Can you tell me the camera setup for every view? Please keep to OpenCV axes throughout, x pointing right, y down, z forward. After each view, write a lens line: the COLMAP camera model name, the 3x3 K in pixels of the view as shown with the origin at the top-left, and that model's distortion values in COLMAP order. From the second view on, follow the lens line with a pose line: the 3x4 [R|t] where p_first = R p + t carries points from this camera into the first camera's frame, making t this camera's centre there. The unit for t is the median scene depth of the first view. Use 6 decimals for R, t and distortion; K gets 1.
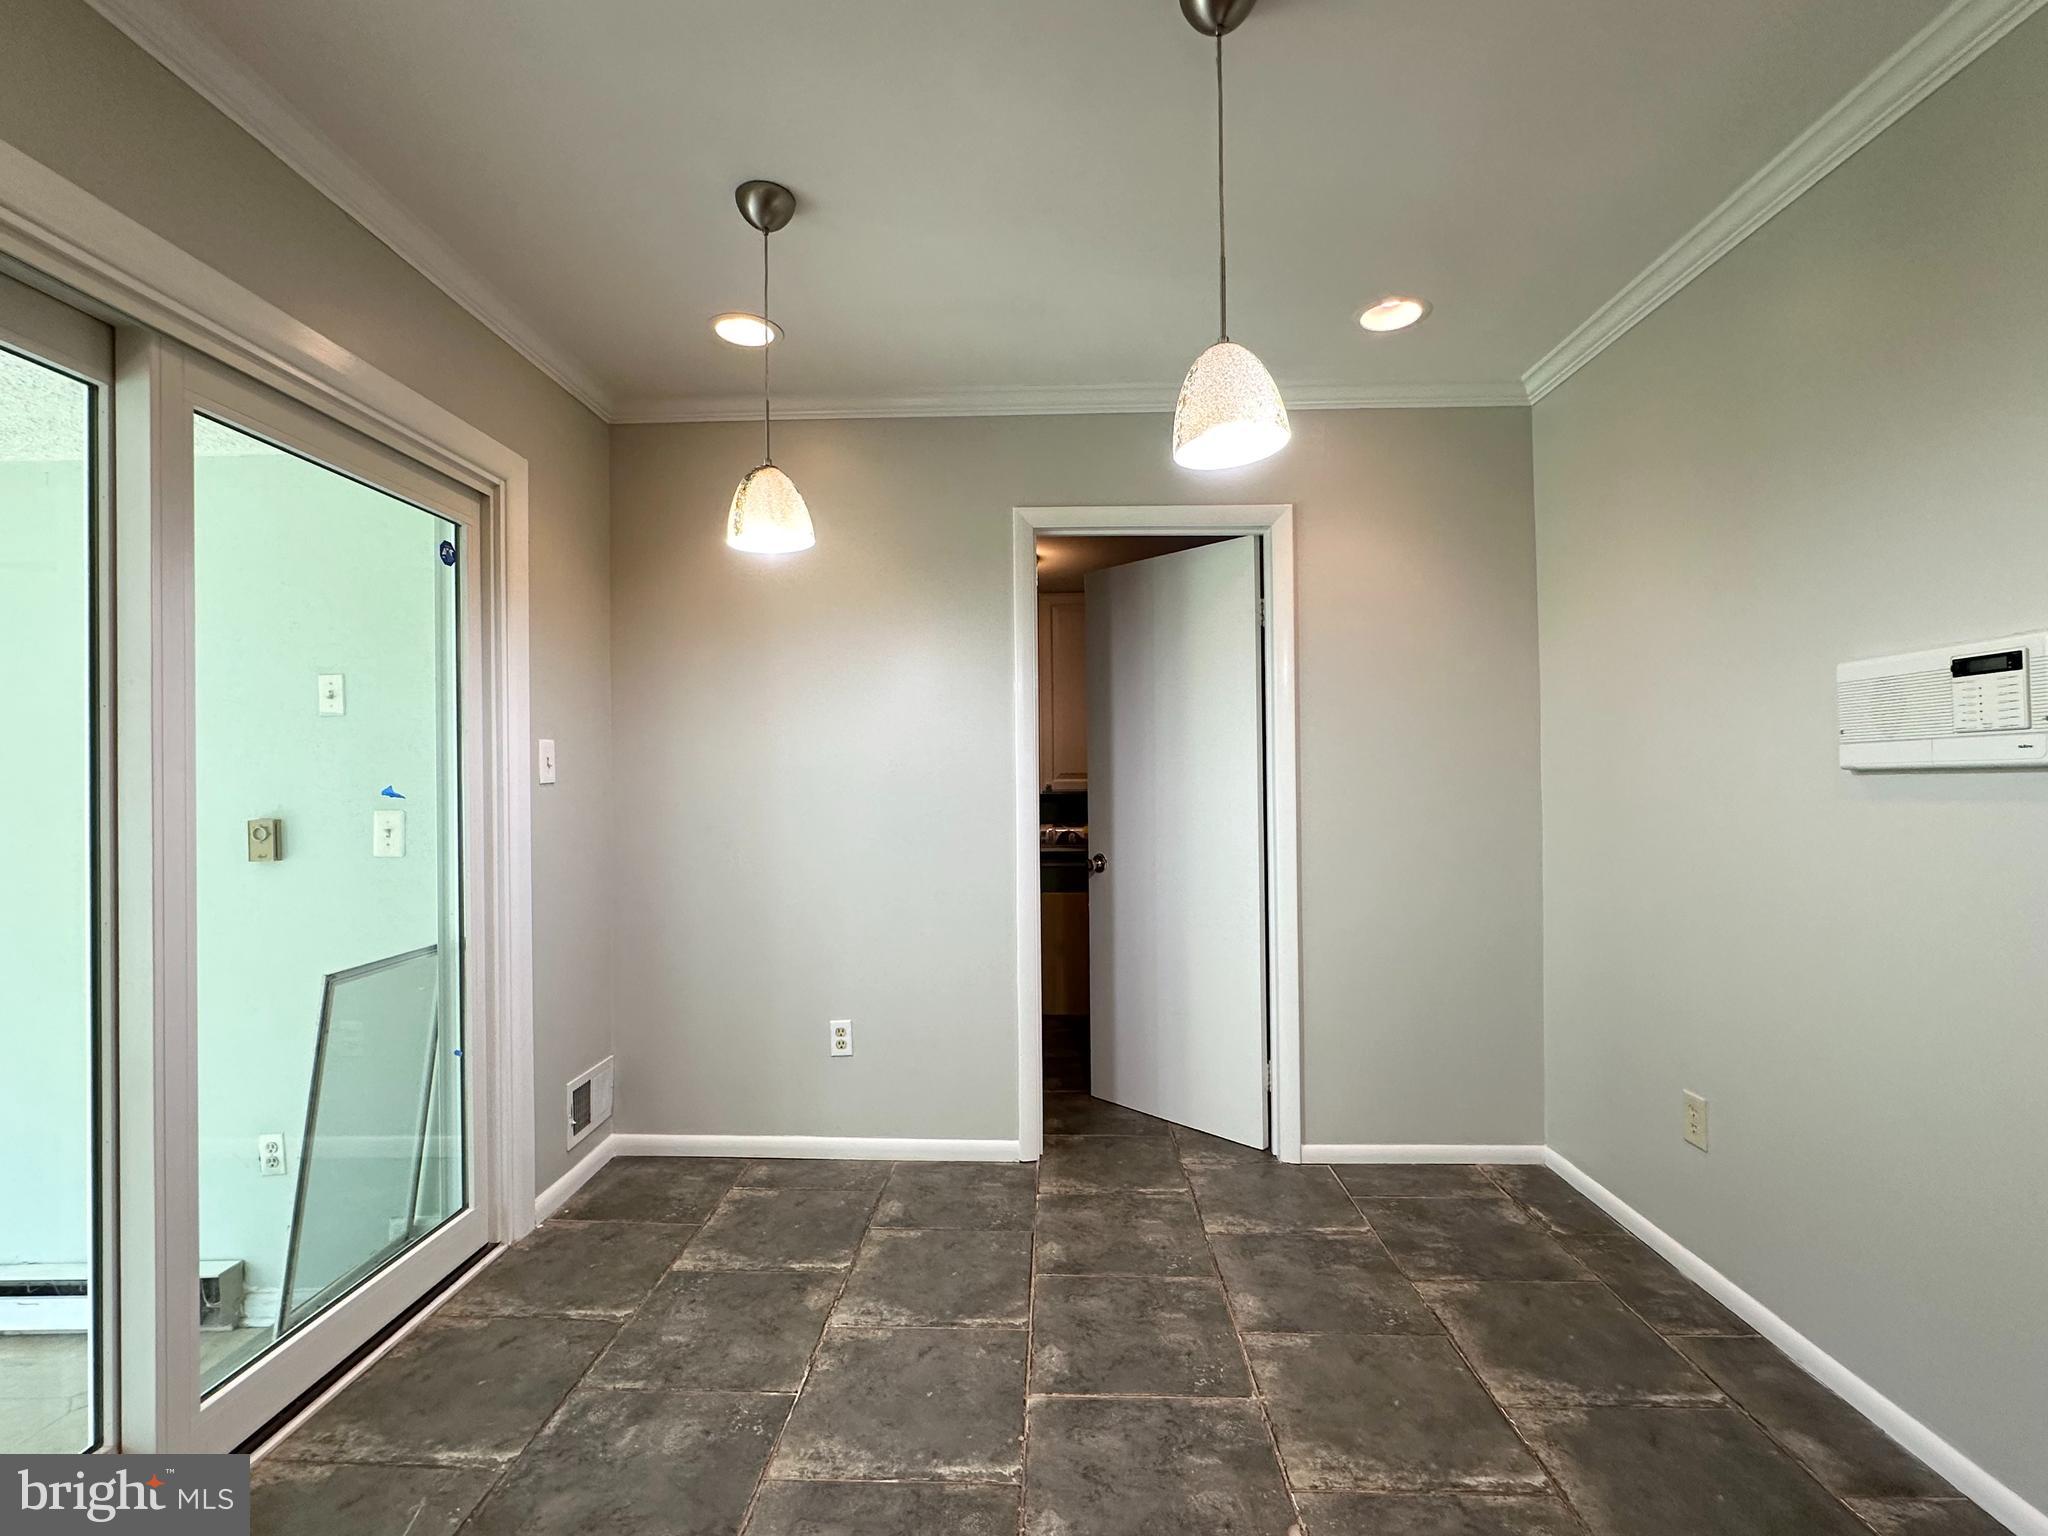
lens RADIAL K [[934.8, 0, 1015.2], [0, 934.8, 778.8], [0, 0, 1]] dist [-0.002317, -0.000454]
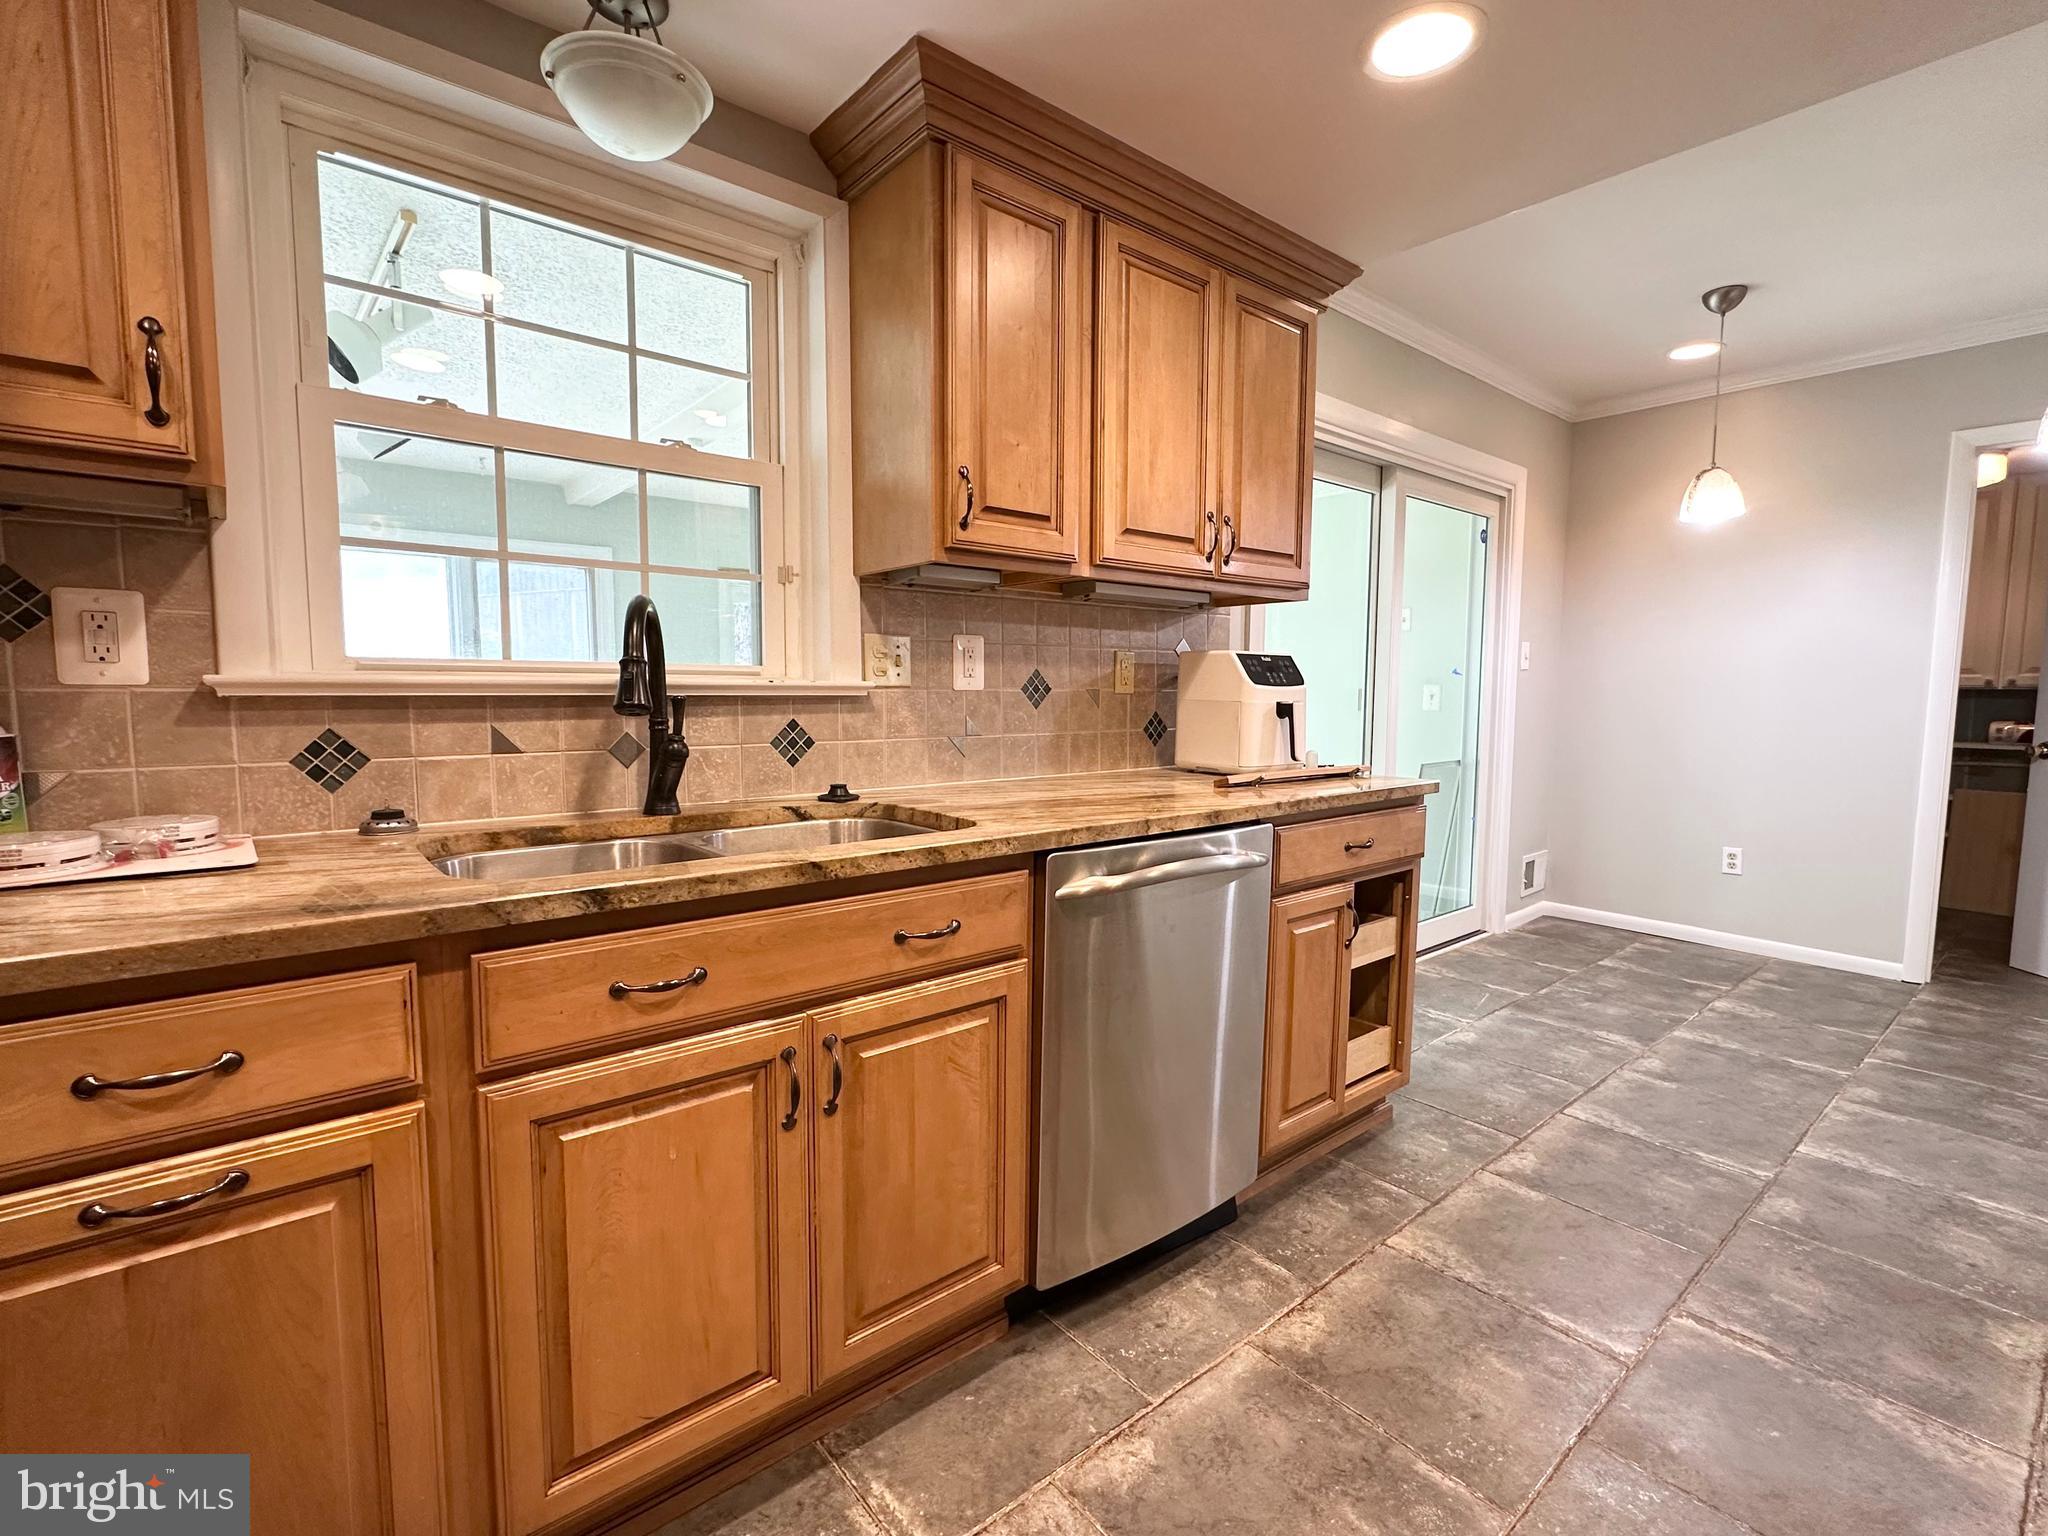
lens RADIAL K [[934.8, 0, 1026.1], [0, 934.8, 774.8], [0, 0, 1]] dist [-0.002317, -0.000454]
pose [[0.672913, 0.080146, -0.735367, 0.129940], [-0.009802, 0.994992, 0.099472, 0.035563], [0.739656, -0.059728, 0.670329, -0.777556]]
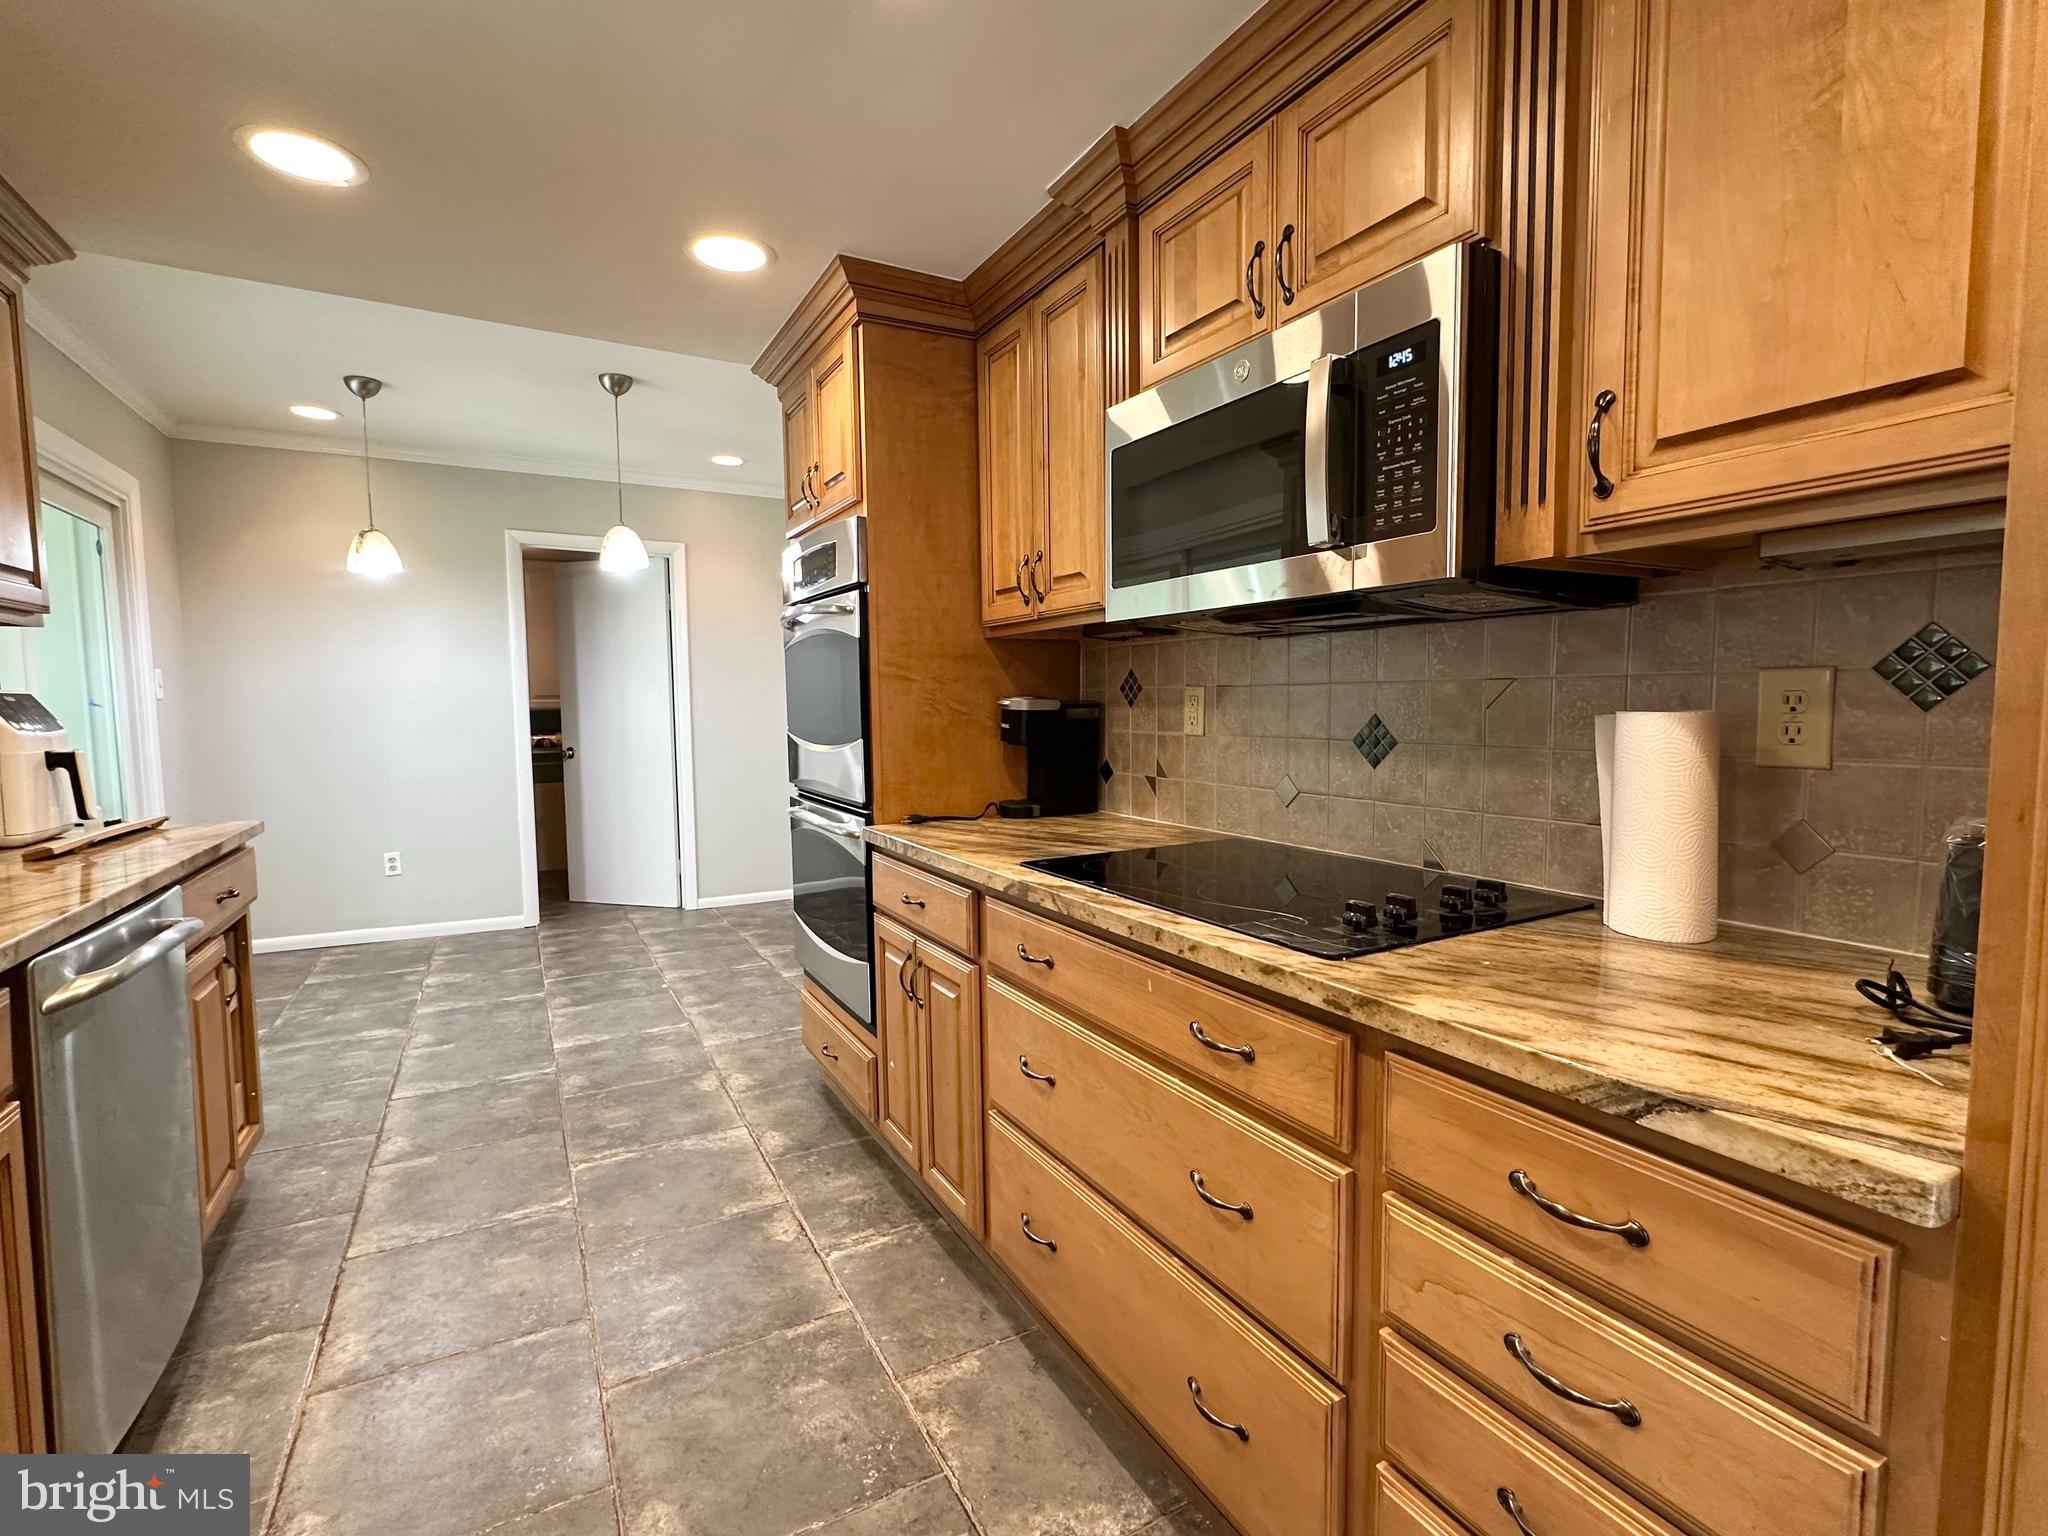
lens RADIAL K [[934.8, 0, 1013.9], [0, 934.8, 773.1], [0, 0, 1]] dist [-0.002317, -0.000454]
pose [[0.857905, -0.036973, 0.512477, -0.107284], [-0.000069, 0.997399, 0.072073, 0.016366], [-0.513809, -0.061867, 0.855671, -1.024990]]
